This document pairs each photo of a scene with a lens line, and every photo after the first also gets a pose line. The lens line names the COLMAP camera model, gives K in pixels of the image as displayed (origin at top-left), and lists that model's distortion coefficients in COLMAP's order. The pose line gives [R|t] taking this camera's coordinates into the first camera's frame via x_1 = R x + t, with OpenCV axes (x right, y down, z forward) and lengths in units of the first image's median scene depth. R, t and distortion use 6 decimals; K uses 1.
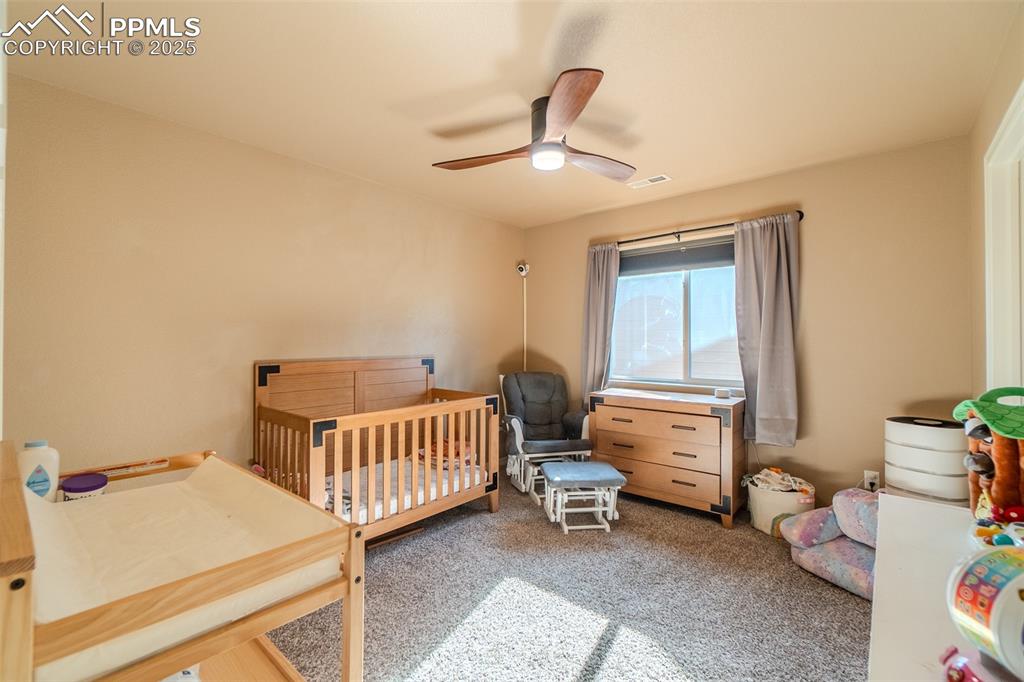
lens RADIAL K [[444.3, 0, 491.6], [0, 444.3, 339.3], [0, 0, 1]] dist [-0.012783, 0.003082]
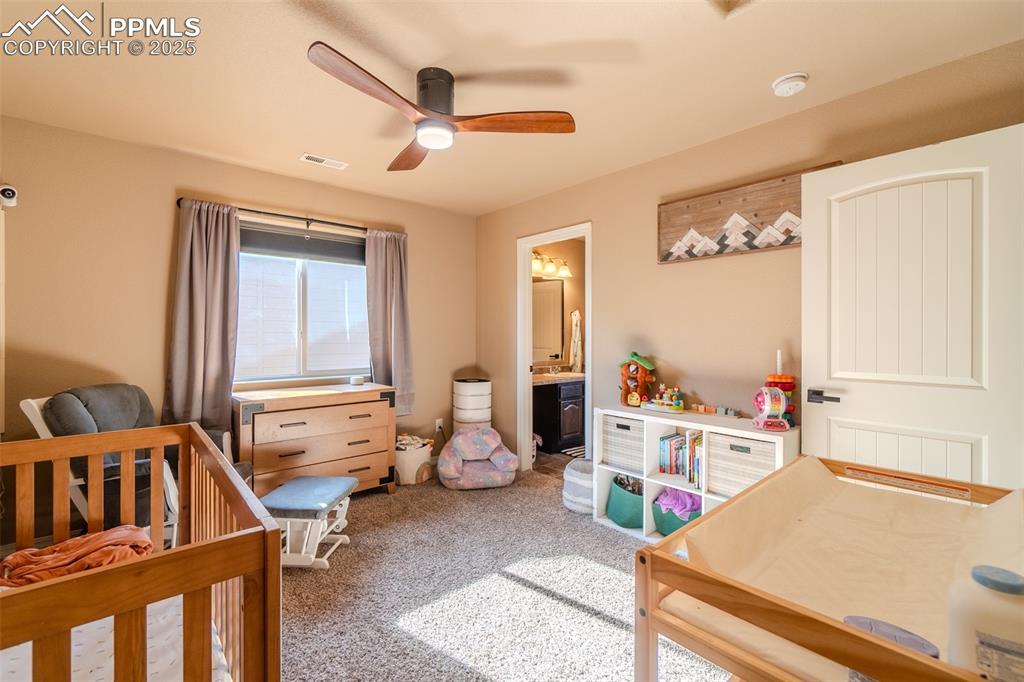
lens RADIAL K [[444.3, 0, 510.8], [0, 444.3, 336.5], [0, 0, 1]] dist [-0.012783, 0.003082]
pose [[0.107018, -0.004595, 0.994247, -0.567190], [-0.003698, 0.999981, 0.005019, 0.006370], [-0.994250, -0.004214, 0.106999, 0.541500]]
